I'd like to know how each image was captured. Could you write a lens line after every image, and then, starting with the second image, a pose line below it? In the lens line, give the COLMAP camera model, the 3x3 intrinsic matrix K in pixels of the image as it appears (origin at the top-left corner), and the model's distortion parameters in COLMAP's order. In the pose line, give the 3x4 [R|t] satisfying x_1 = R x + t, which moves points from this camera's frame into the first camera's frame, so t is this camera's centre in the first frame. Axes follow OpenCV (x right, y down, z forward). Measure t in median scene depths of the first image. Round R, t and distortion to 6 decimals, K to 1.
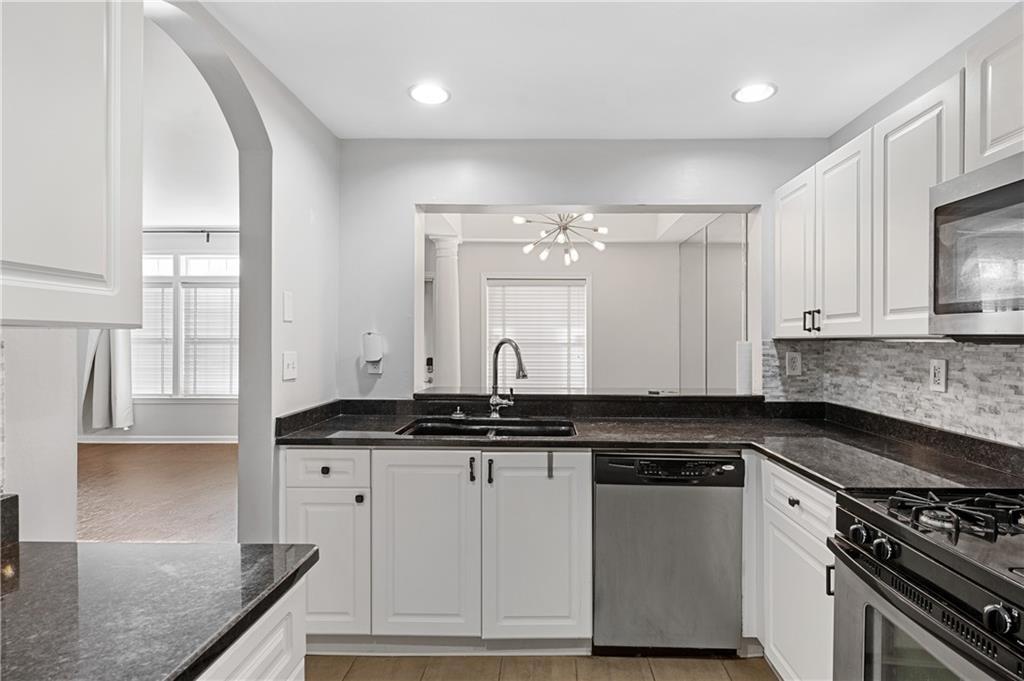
lens RADIAL K [[494.7, 0, 523.2], [0, 494.7, 341.6], [0, 0, 1]] dist [0.003288, -0.000297]
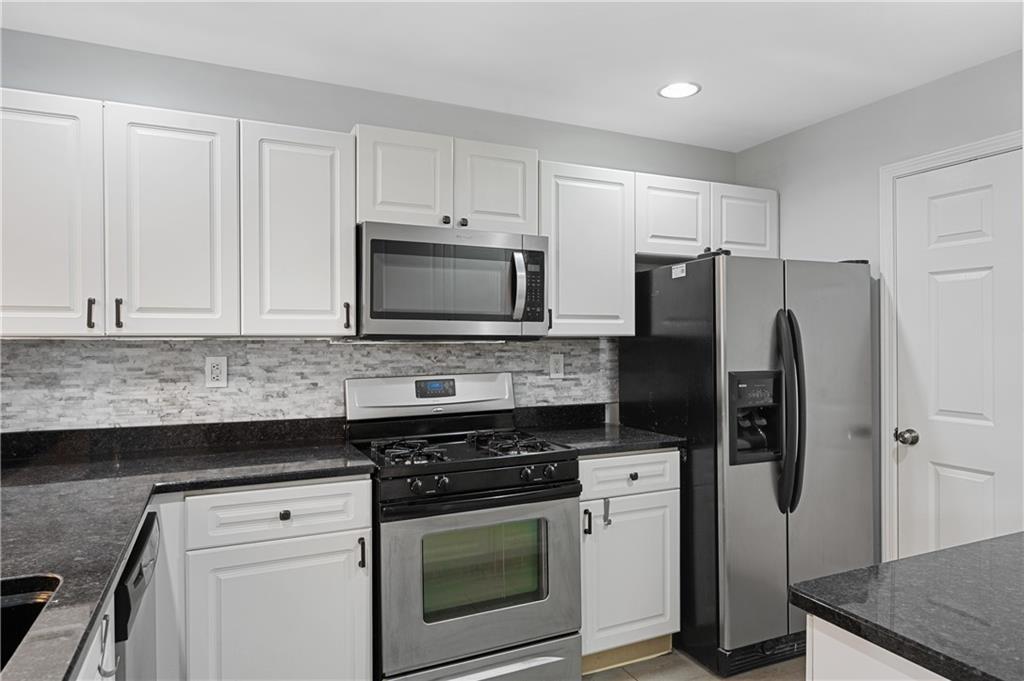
lens RADIAL K [[614.8, 0, 512.0], [0, 614.8, 340.5], [0, 0, 1]] dist [-0.005321, -0.000980]
pose [[-0.431078, -0.008421, 0.902275, -0.600835], [0.005168, 0.999917, 0.011801, -0.010094], [-0.902300, 0.009750, -0.430999, 1.015569]]
